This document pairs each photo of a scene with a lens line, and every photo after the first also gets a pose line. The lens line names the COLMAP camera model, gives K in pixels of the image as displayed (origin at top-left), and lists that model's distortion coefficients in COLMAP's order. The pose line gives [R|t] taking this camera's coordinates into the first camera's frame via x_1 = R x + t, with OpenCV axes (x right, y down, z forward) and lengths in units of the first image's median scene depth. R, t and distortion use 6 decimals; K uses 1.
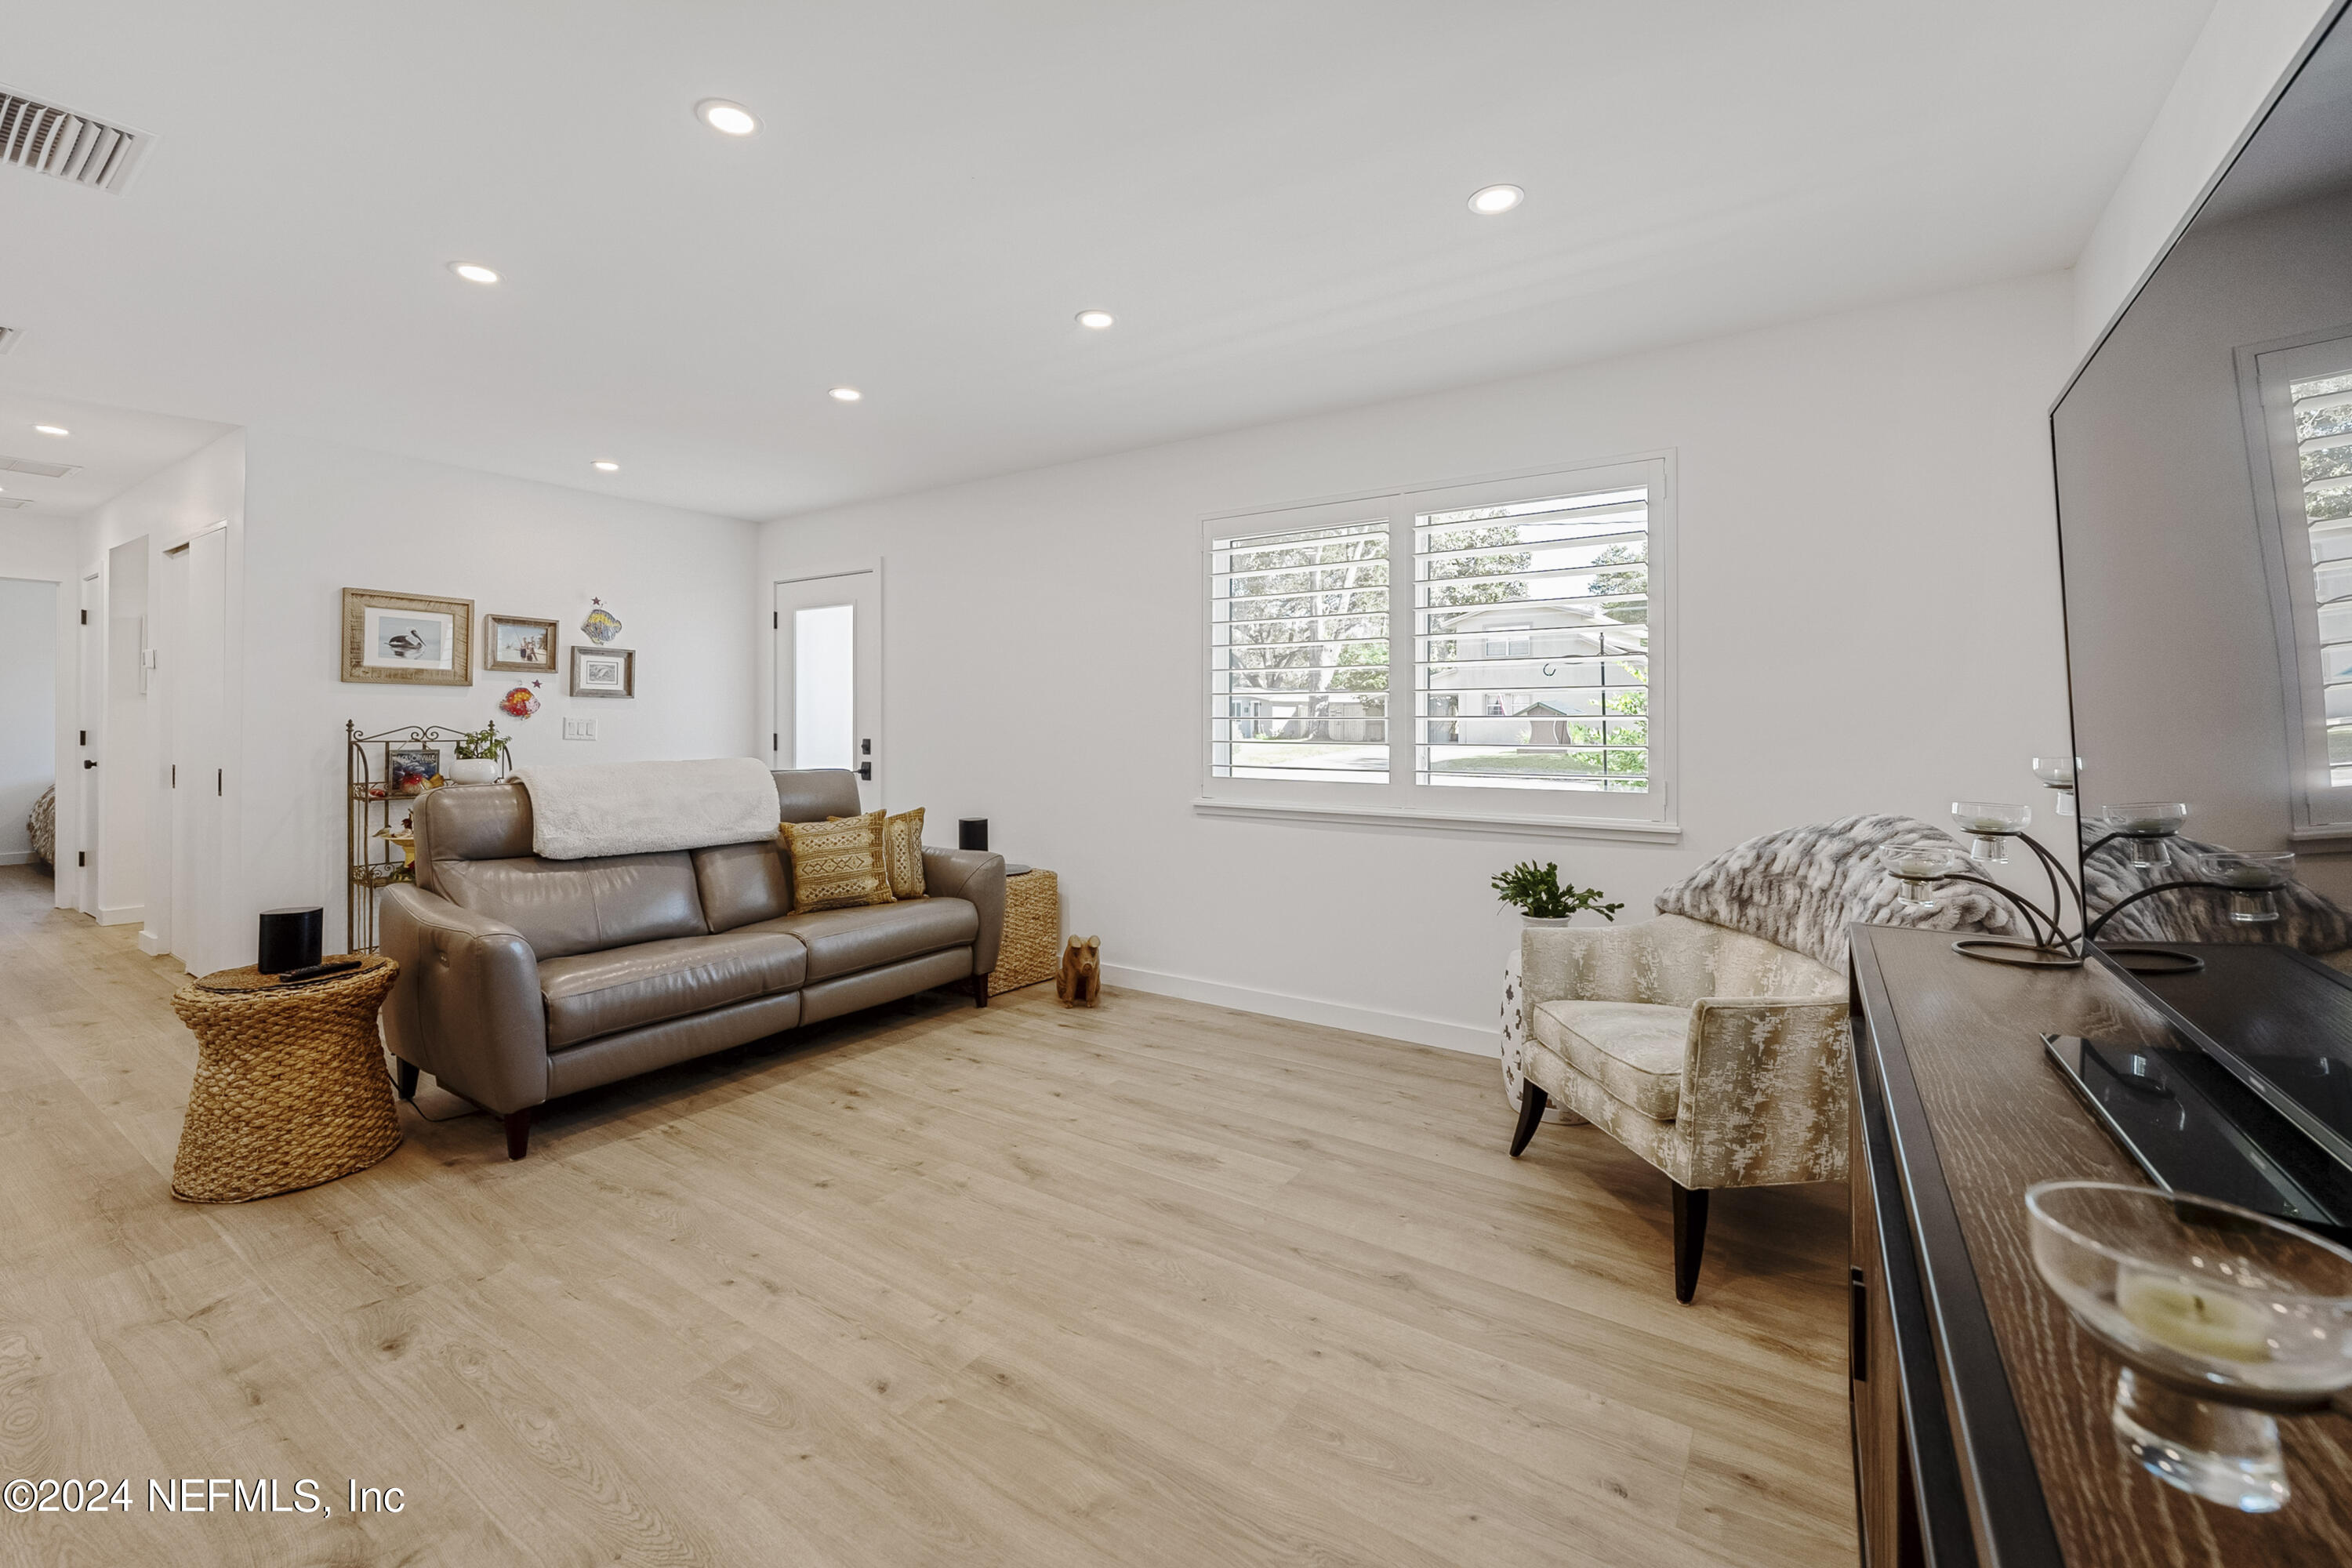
lens RADIAL K [[959.2, 0, 1169.9], [0, 959.2, 725.7], [0, 0, 1]] dist [-0.000115, 0.000680]
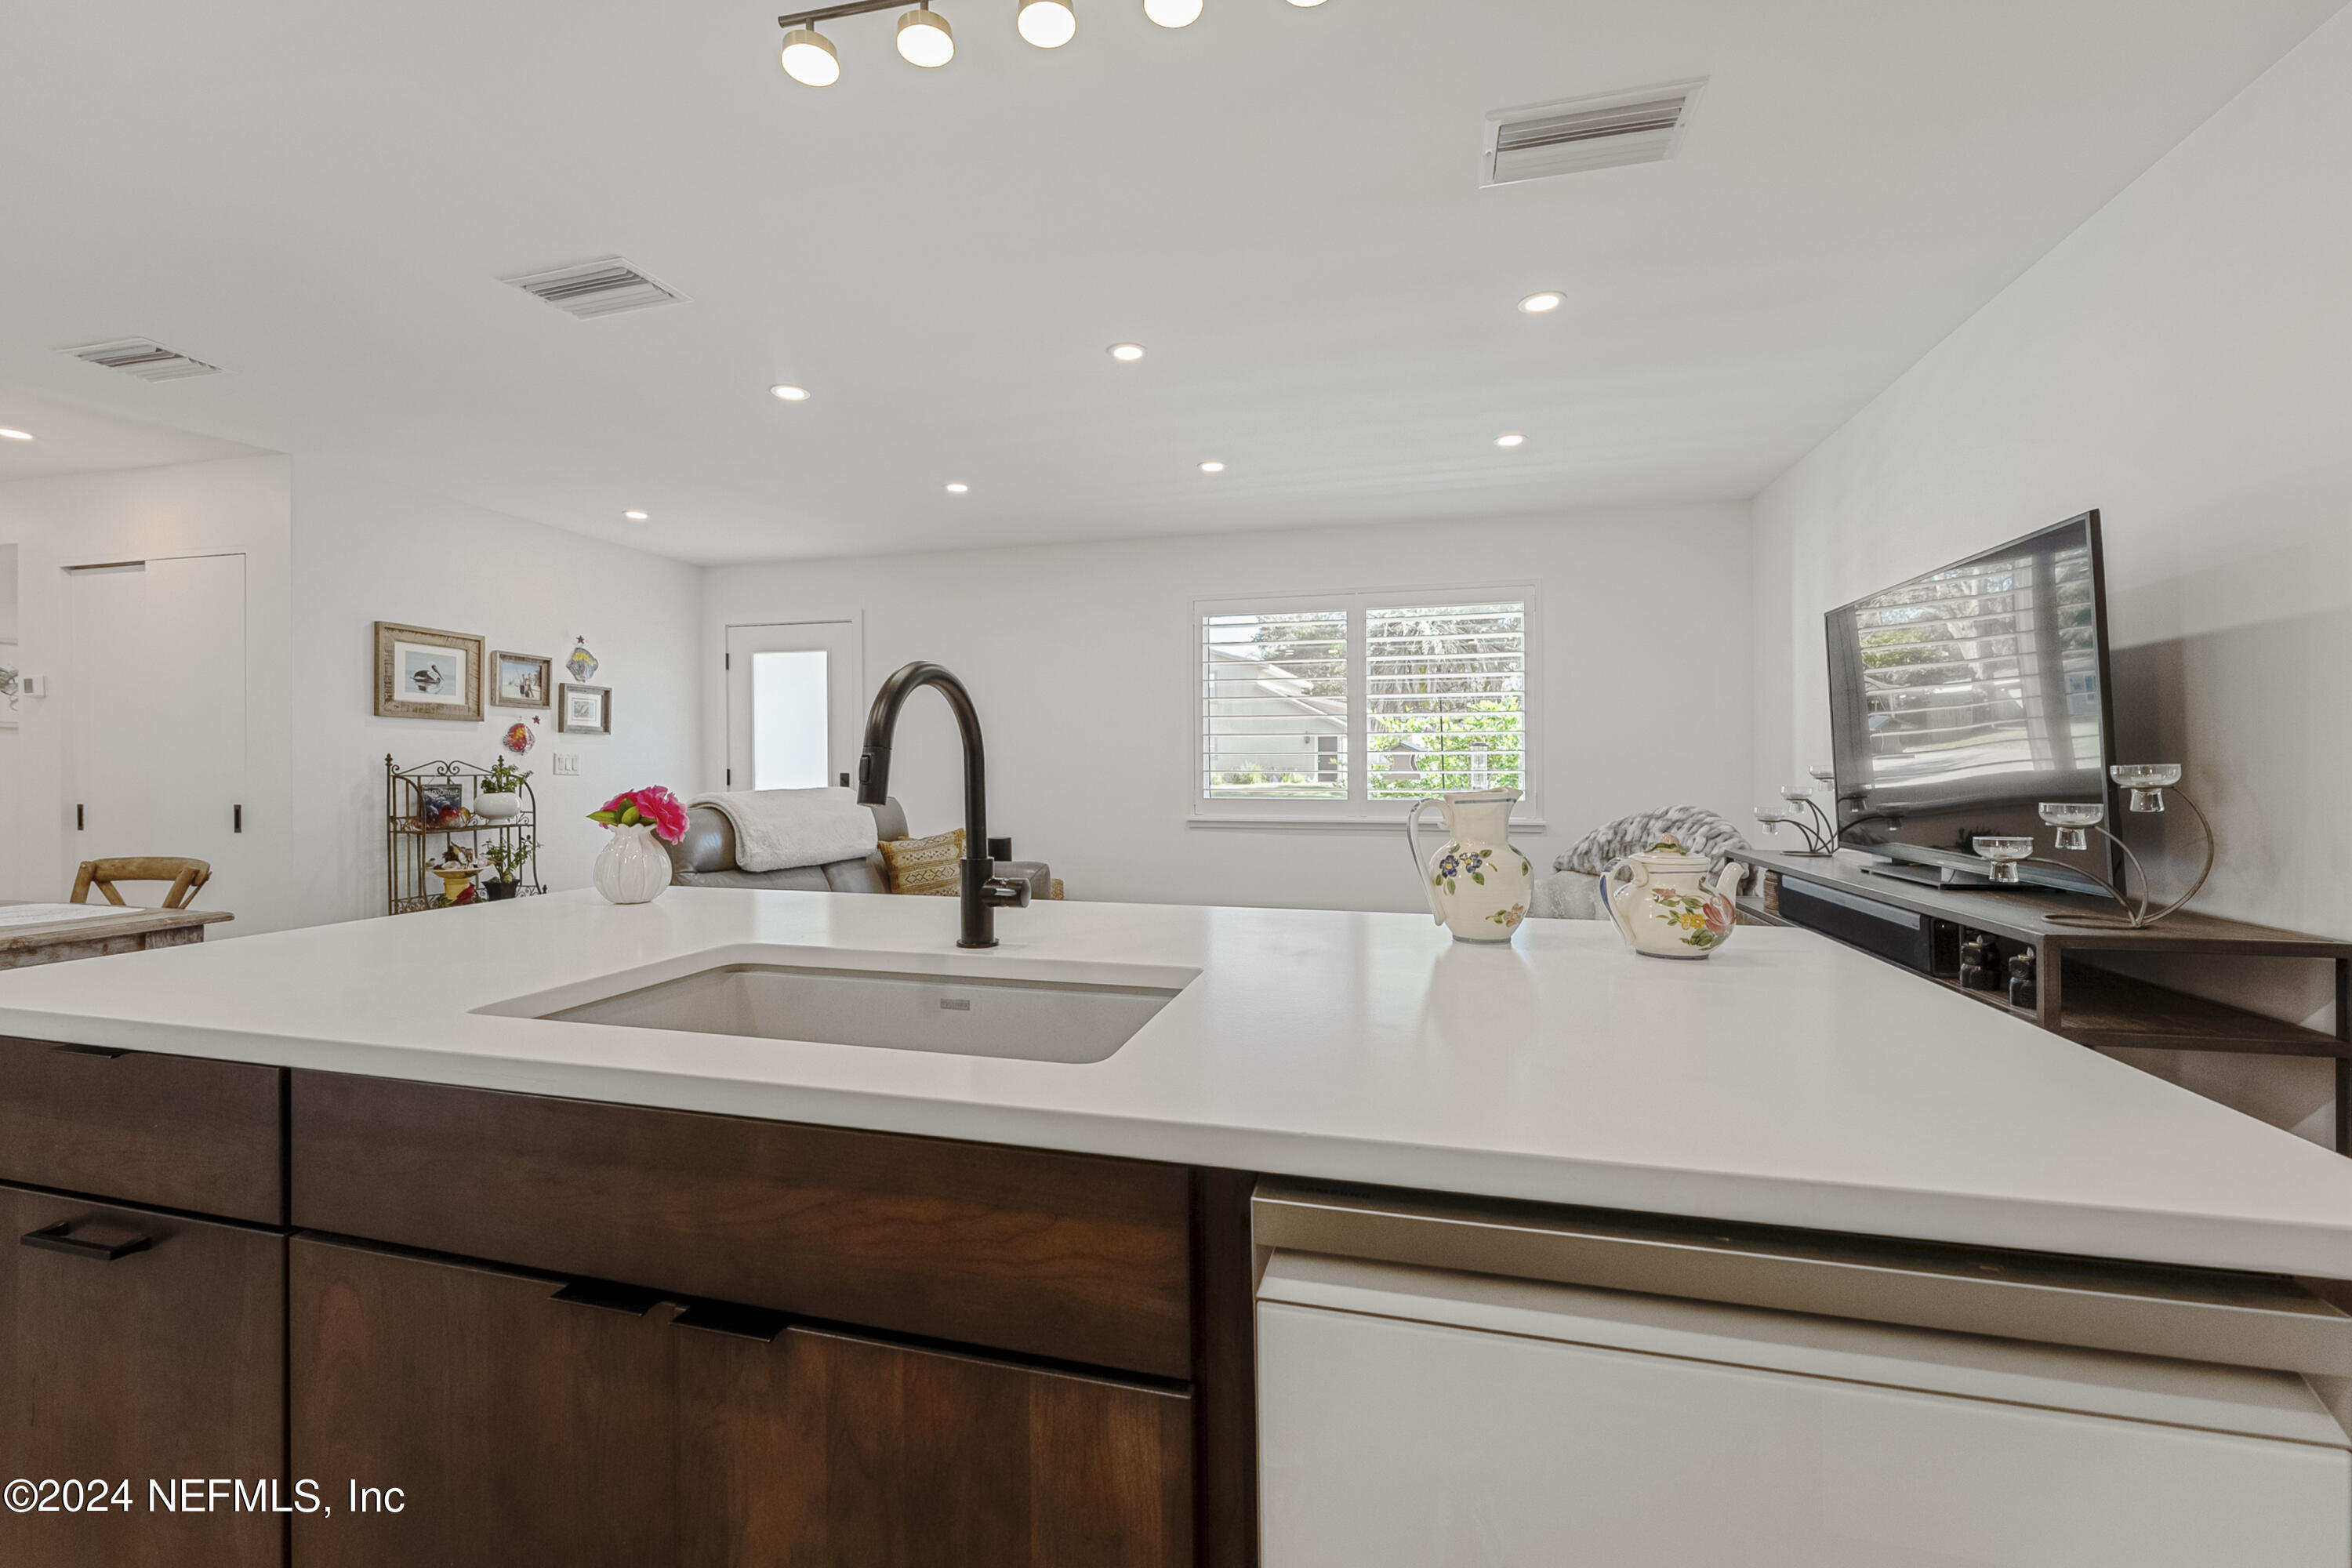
lens RADIAL K [[959.2, 0, 1164.3], [0, 959.2, 771.2], [0, 0, 1]] dist [-0.000115, 0.000680]
pose [[0.946024, -0.004657, 0.324064, -0.390549], [0.003443, 0.999985, 0.004319, 0.009540], [-0.324079, -0.002970, 0.946025, -0.196314]]
